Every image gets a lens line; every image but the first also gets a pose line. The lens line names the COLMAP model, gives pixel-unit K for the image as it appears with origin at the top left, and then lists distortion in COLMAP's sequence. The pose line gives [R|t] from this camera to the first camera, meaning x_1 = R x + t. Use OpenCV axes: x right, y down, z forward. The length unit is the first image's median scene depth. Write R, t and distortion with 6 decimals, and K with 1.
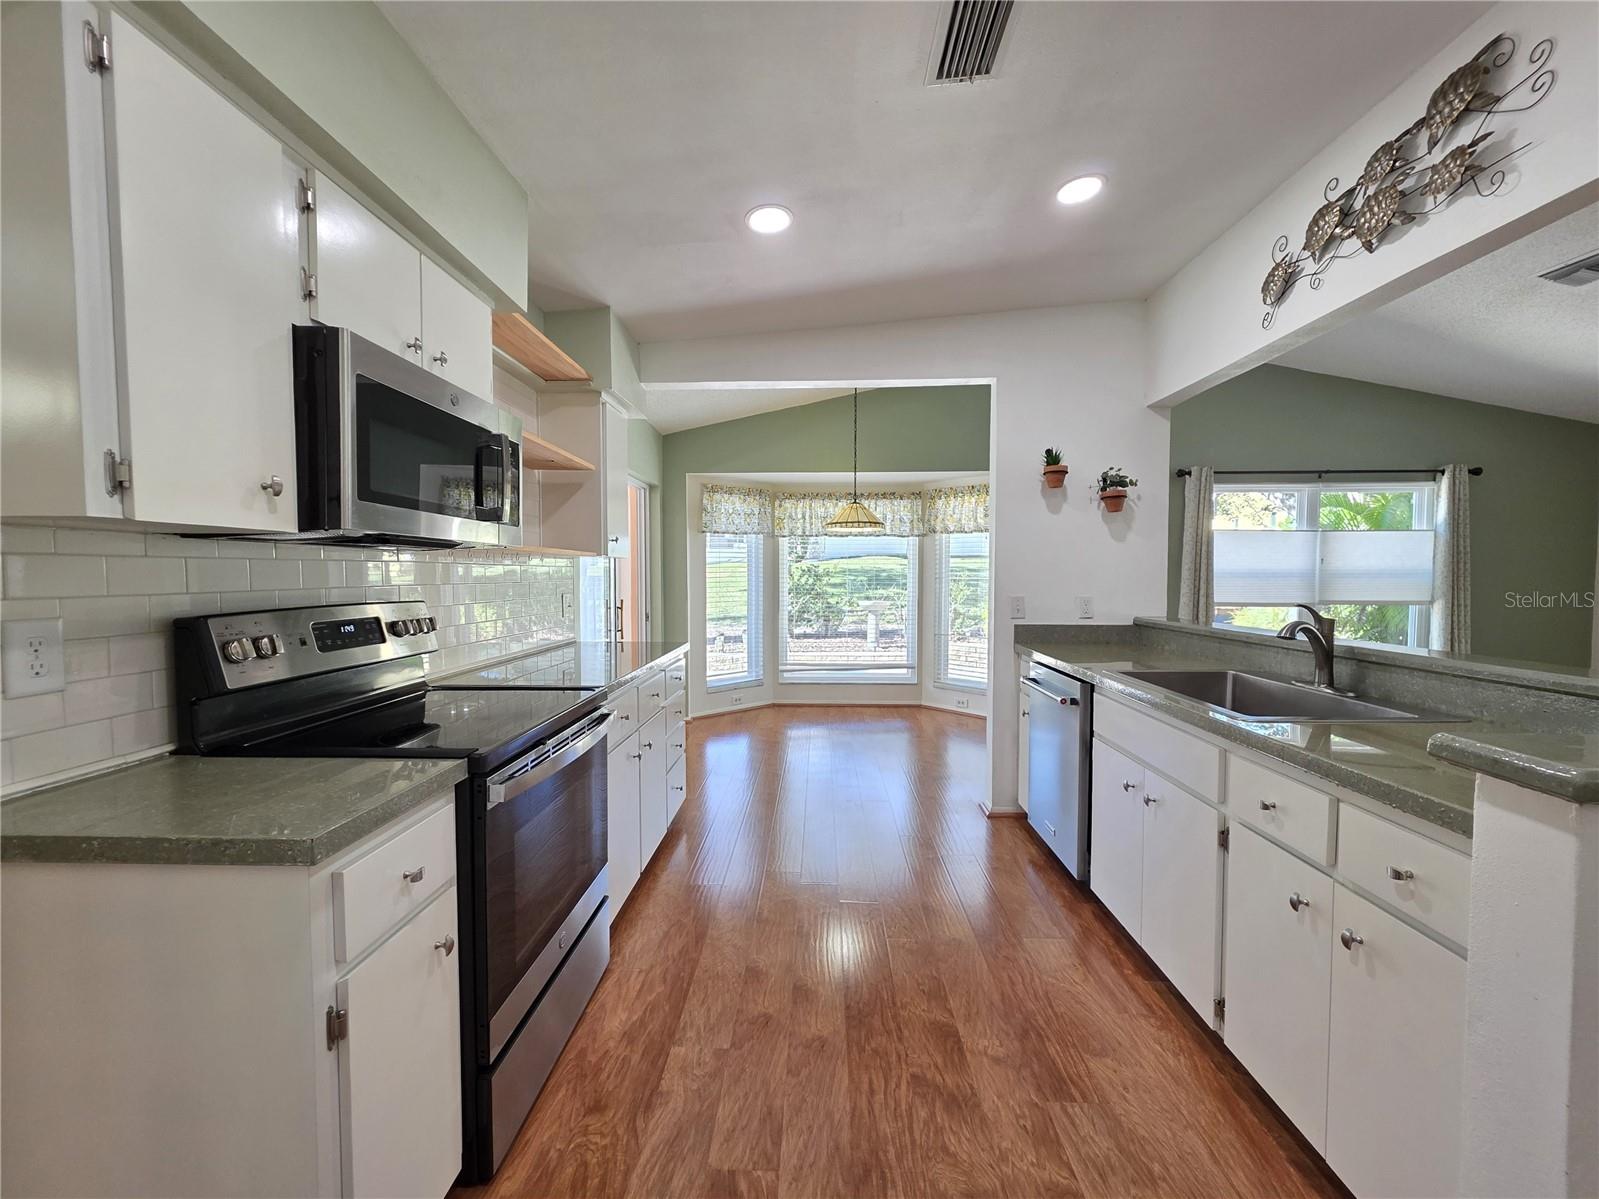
lens RADIAL K [[640.7, 0, 788.6], [0, 640.7, 604.2], [0, 0, 1]] dist [0.001516, 0.000963]
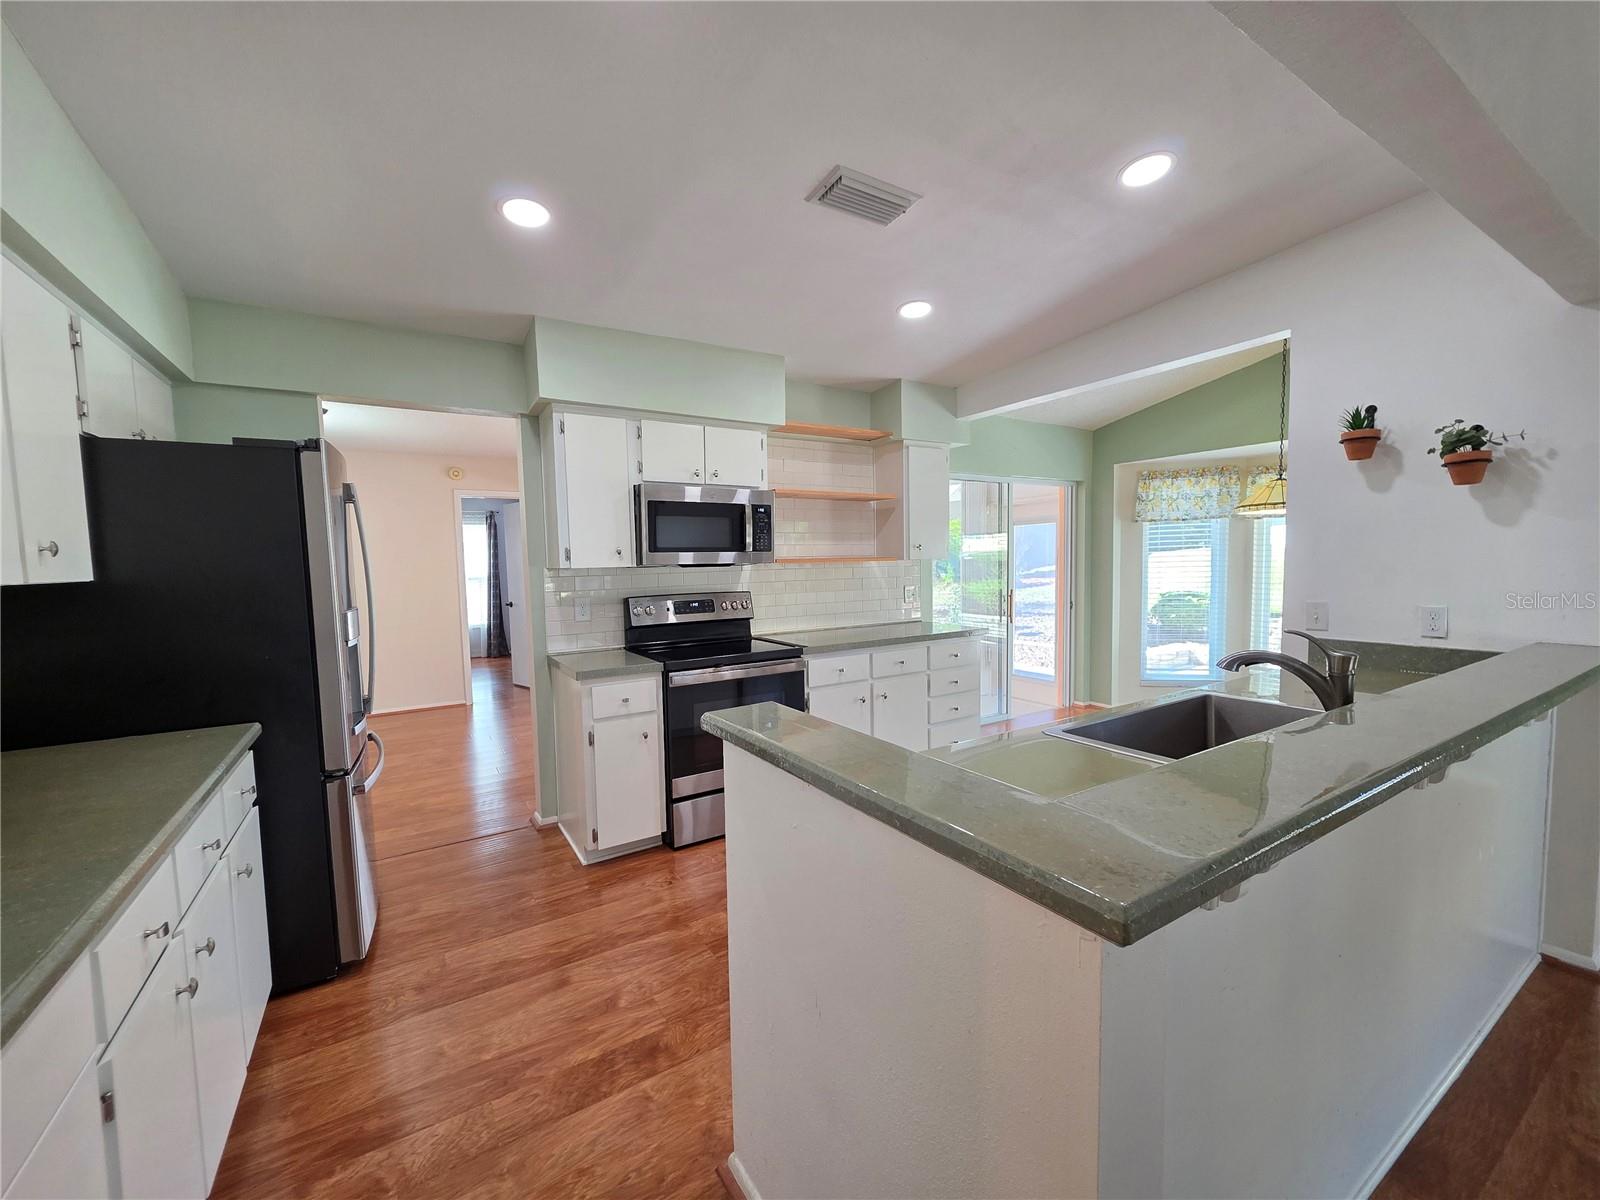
lens RADIAL K [[641.1, 0, 795.4], [0, 641.1, 600.2], [0, 0, 1]] dist [0.001516, 0.000963]
pose [[0.563921, 0.042491, -0.824735, 0.363825], [-0.020088, 0.999086, 0.037738, -0.018231], [0.825585, -0.004714, 0.564259, 0.017977]]
